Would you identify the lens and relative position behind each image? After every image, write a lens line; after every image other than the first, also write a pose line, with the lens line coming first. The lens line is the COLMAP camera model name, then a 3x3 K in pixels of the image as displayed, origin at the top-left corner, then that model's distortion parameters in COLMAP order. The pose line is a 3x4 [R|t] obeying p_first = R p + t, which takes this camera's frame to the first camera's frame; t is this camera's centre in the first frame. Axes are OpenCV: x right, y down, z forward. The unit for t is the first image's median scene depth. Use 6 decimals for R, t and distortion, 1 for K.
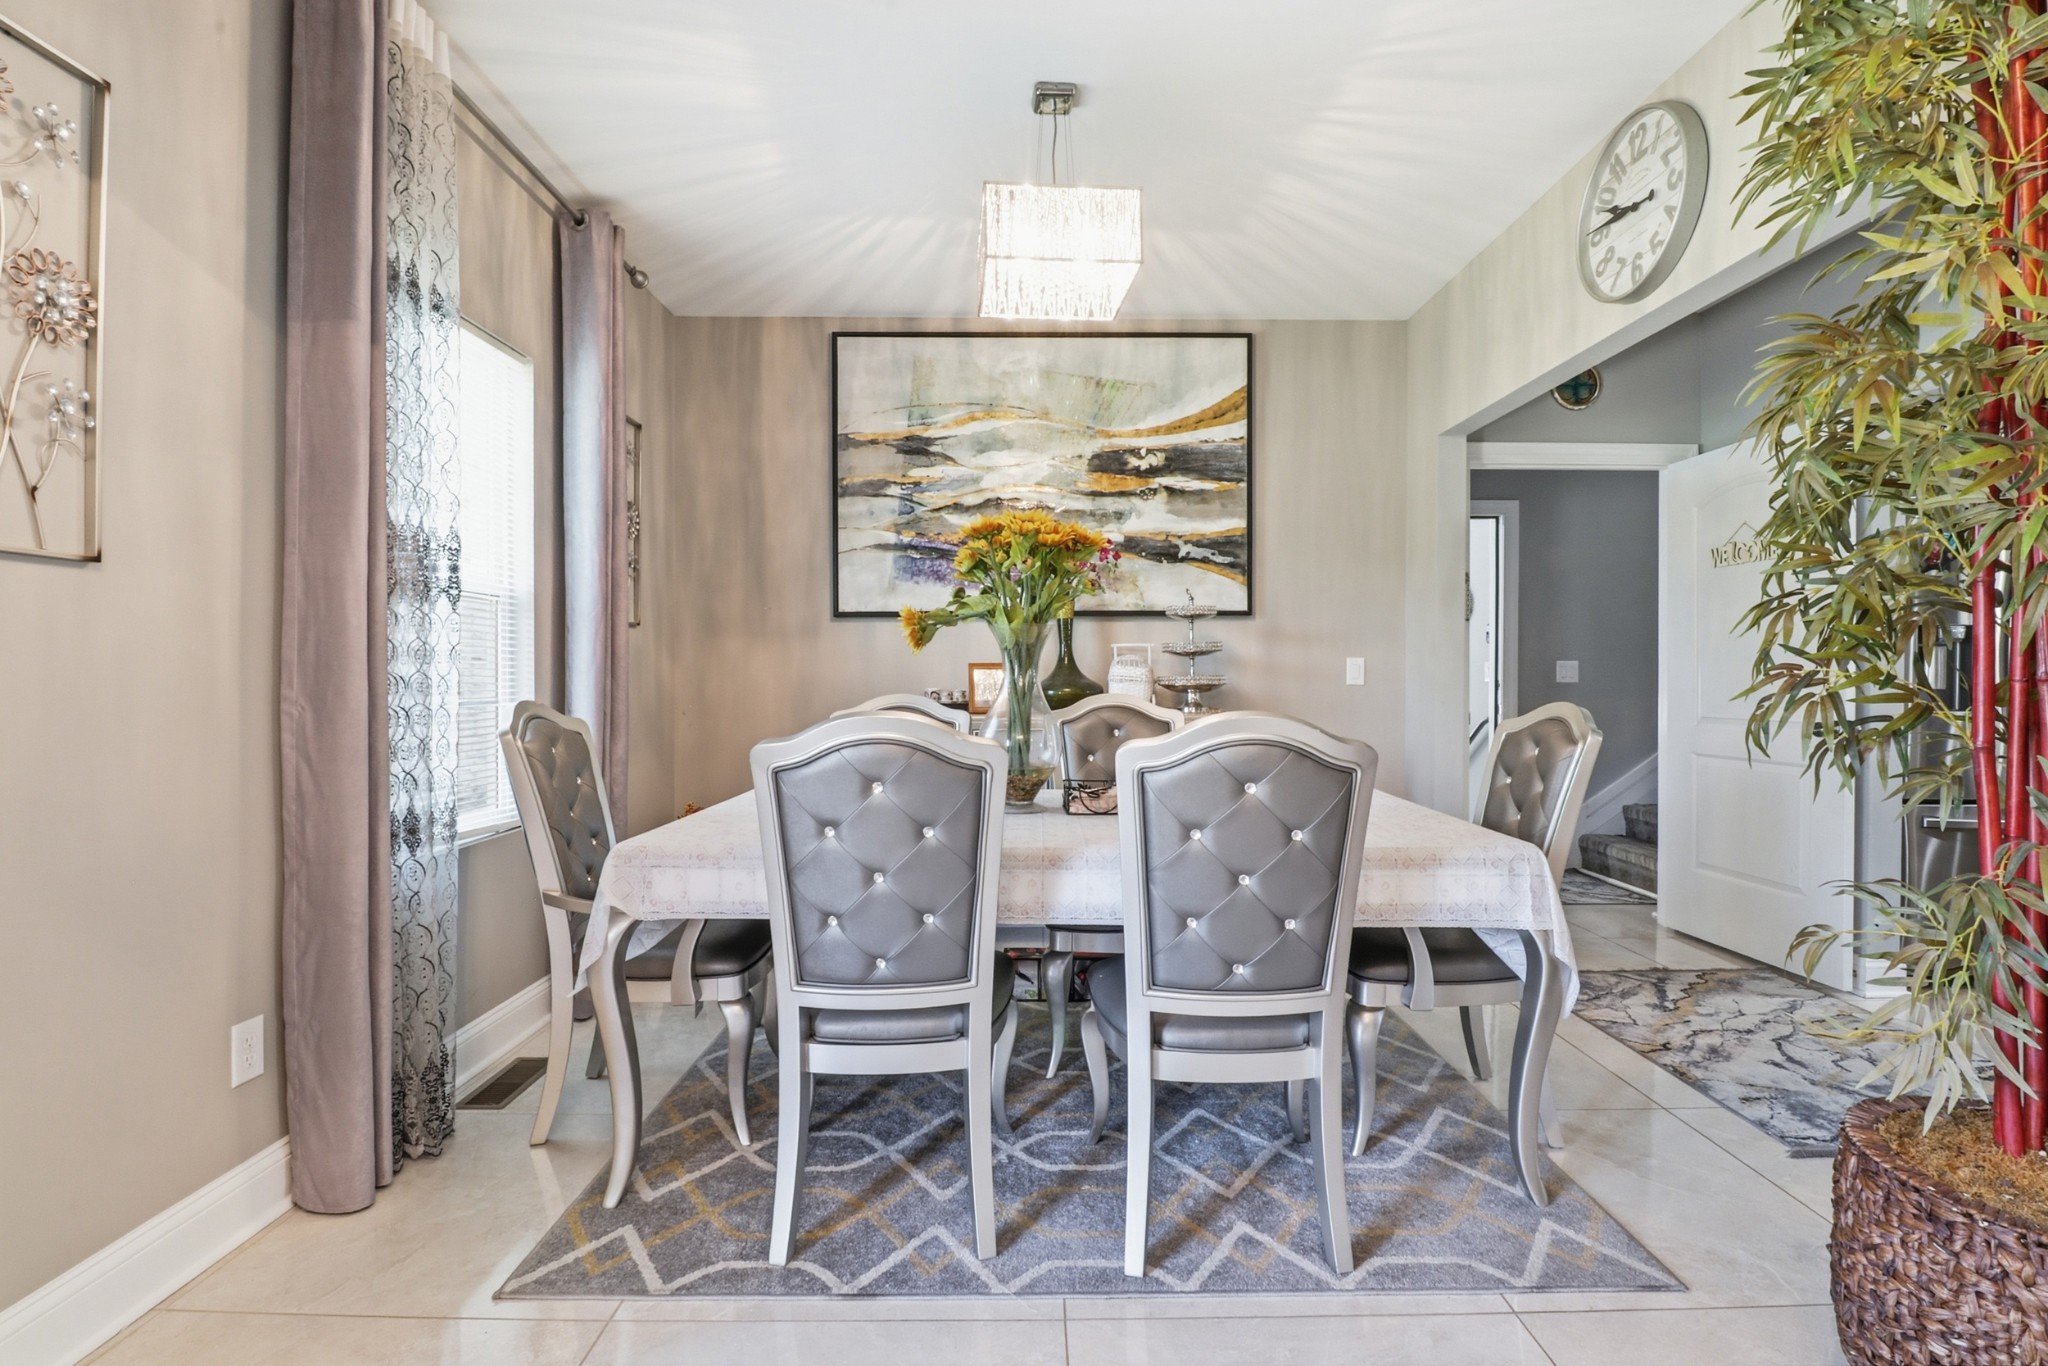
lens RADIAL K [[972.9, 0, 1039.2], [0, 972.9, 688.5], [0, 0, 1]] dist [-0.003042, -0.009488]
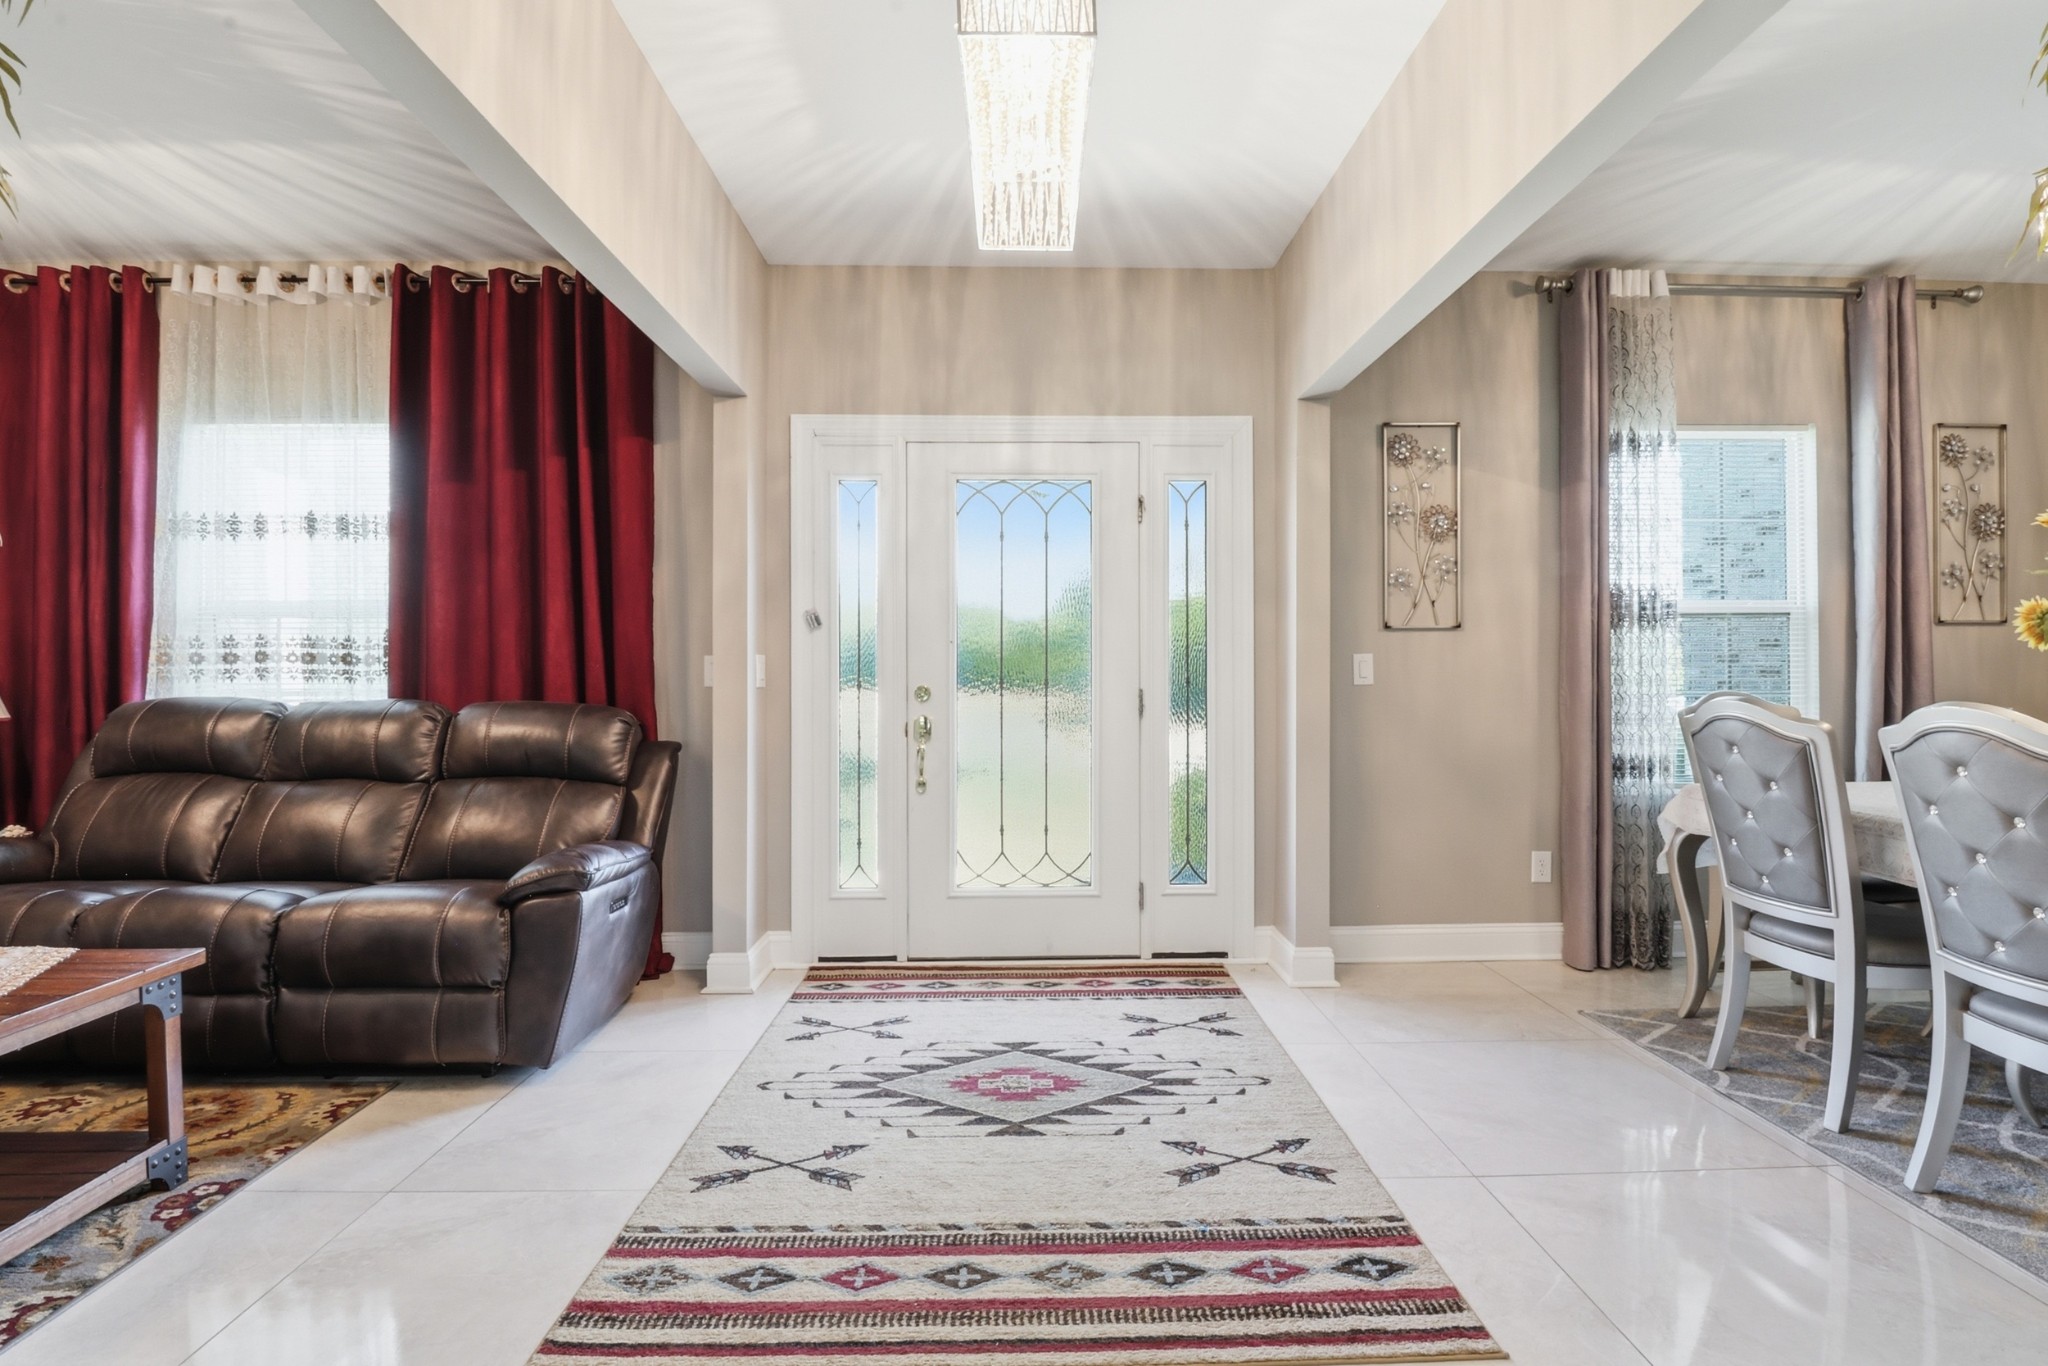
lens RADIAL K [[972.9, 0, 1039.2], [0, 972.9, 688.5], [0, 0, 1]] dist [-0.003042, -0.009488]
pose [[0.007325, 0.003773, -0.999966, 1.119625], [-0.002028, 0.999991, 0.003758, 0.007614], [0.999971, 0.002000, 0.007332, -0.037578]]
